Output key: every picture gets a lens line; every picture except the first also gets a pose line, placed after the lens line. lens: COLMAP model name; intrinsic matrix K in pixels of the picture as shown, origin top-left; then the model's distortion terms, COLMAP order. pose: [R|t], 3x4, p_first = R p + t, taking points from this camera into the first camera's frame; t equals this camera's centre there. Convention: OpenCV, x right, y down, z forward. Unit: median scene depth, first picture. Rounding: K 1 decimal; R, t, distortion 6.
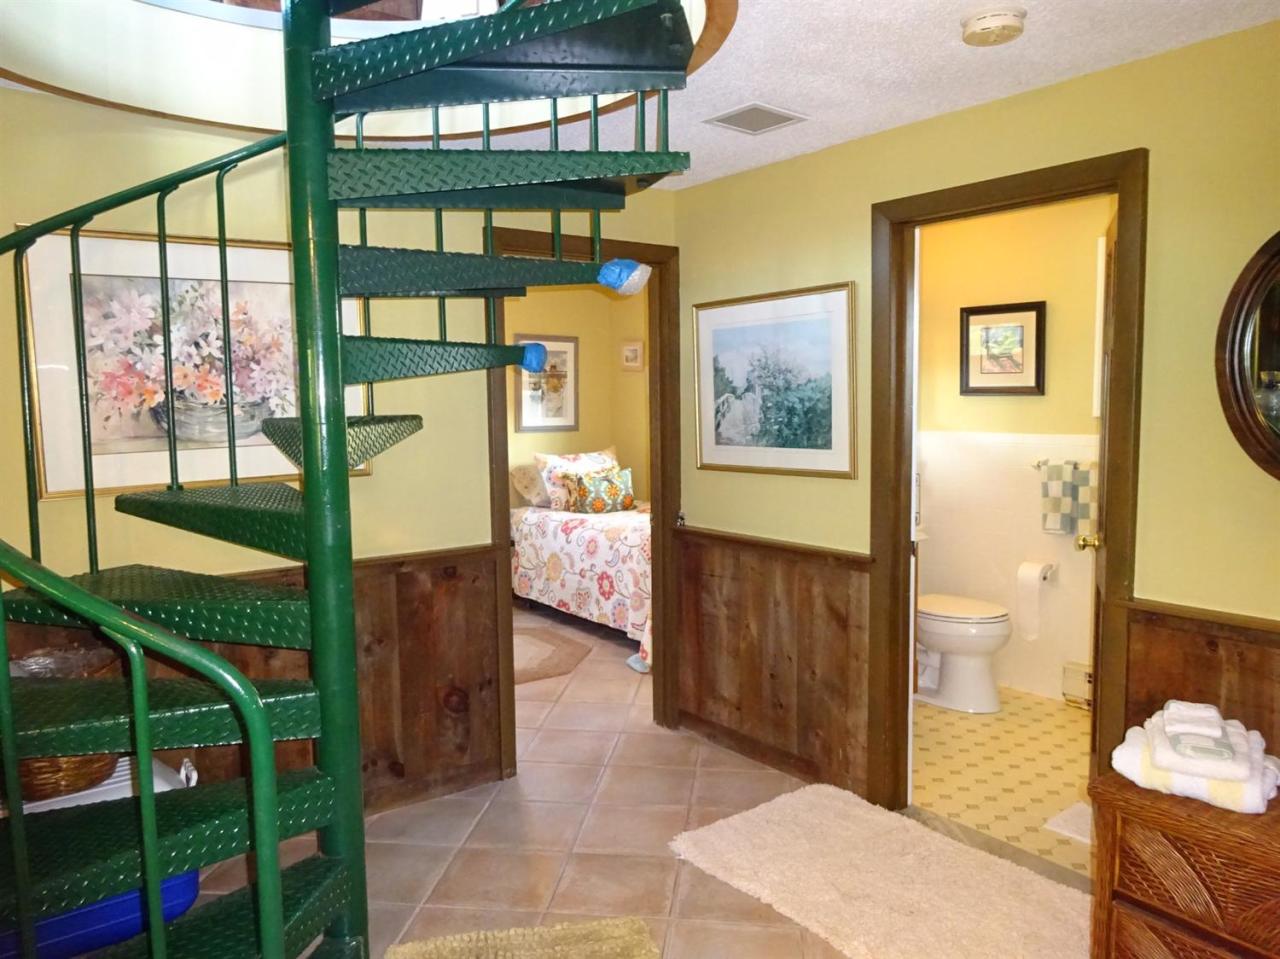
lens RADIAL K [[937.2, 0, 648.2], [0, 937.2, 488.6], [0, 0, 1]] dist [-0.002927, -0.010917]
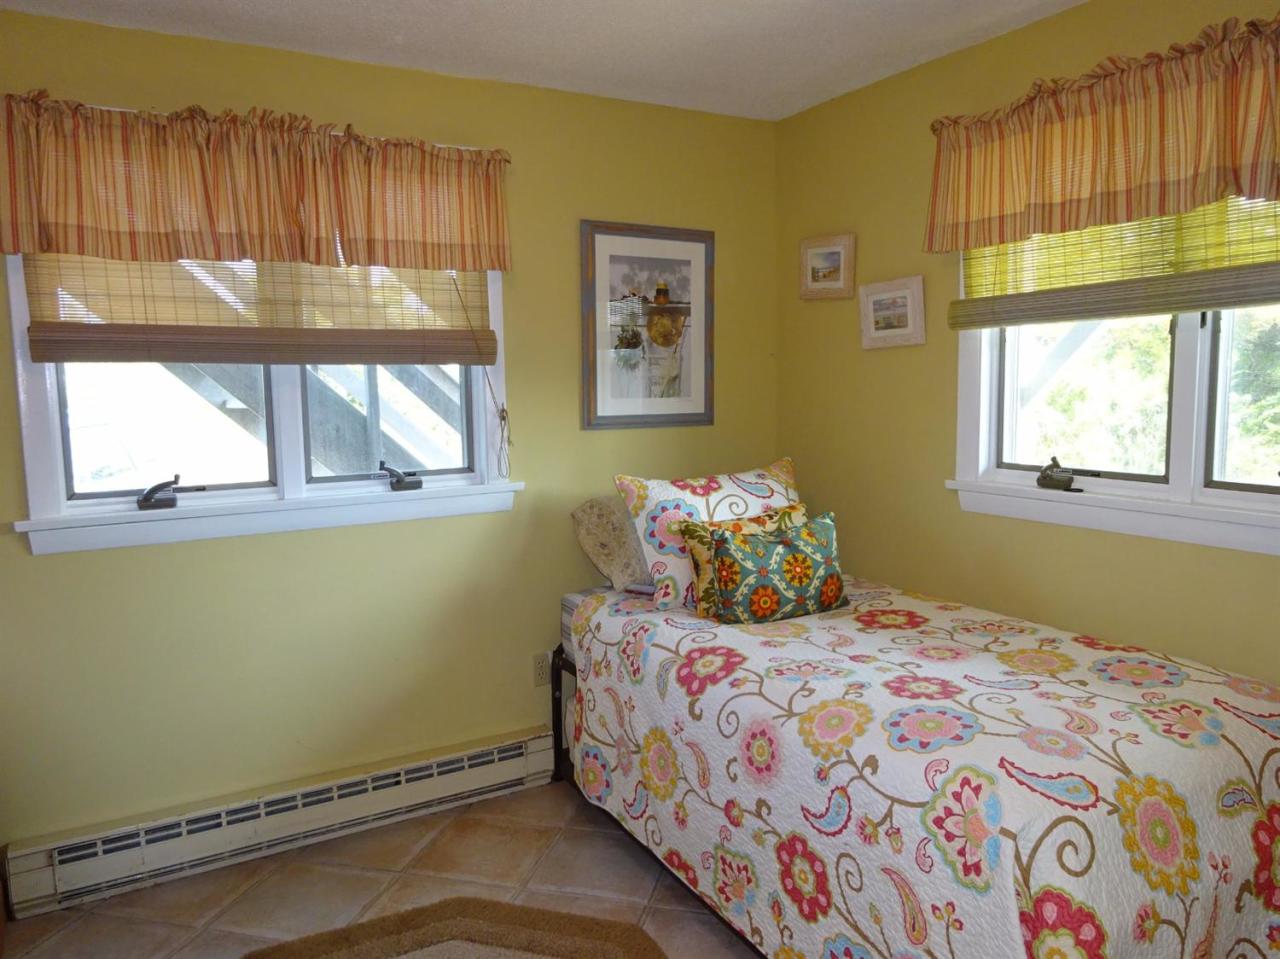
lens RADIAL K [[937.2, 0, 640.9], [0, 937.2, 480.5], [0, 0, 1]] dist [-0.002927, -0.010917]
pose [[0.991503, 0.006514, -0.129919, -0.056766], [-0.004797, 0.999897, 0.013524, -0.046031], [0.129994, -0.012786, 0.991432, 0.602374]]
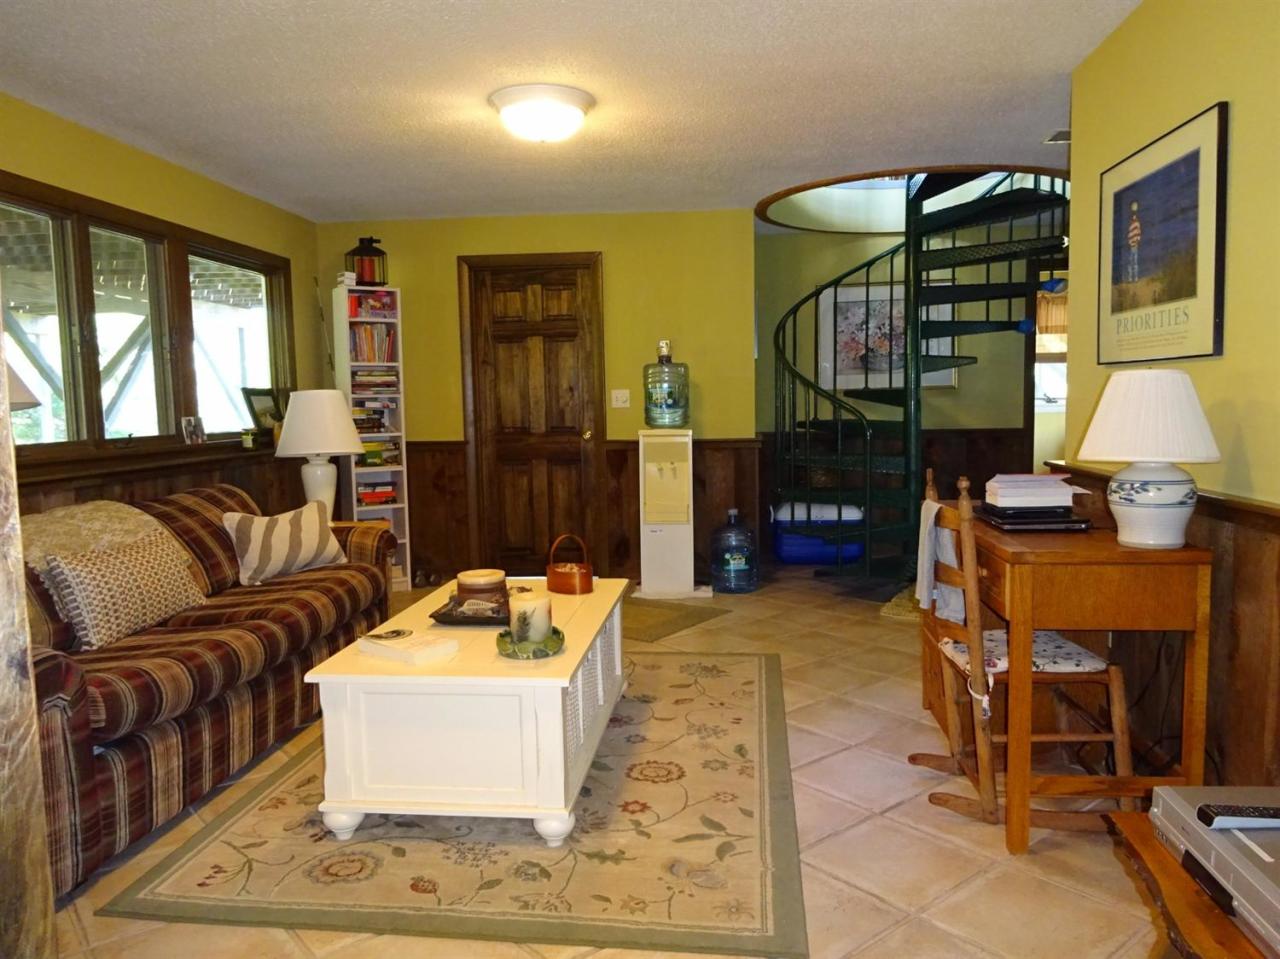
lens RADIAL K [[937.2, 0, 637.6], [0, 937.2, 485.0], [0, 0, 1]] dist [-0.002927, -0.010917]
pose [[0.719456, 0.060114, -0.691932, 0.605965], [-0.060868, 0.997871, 0.023405, 0.182483], [0.691866, 0.025277, 0.721583, -0.914882]]
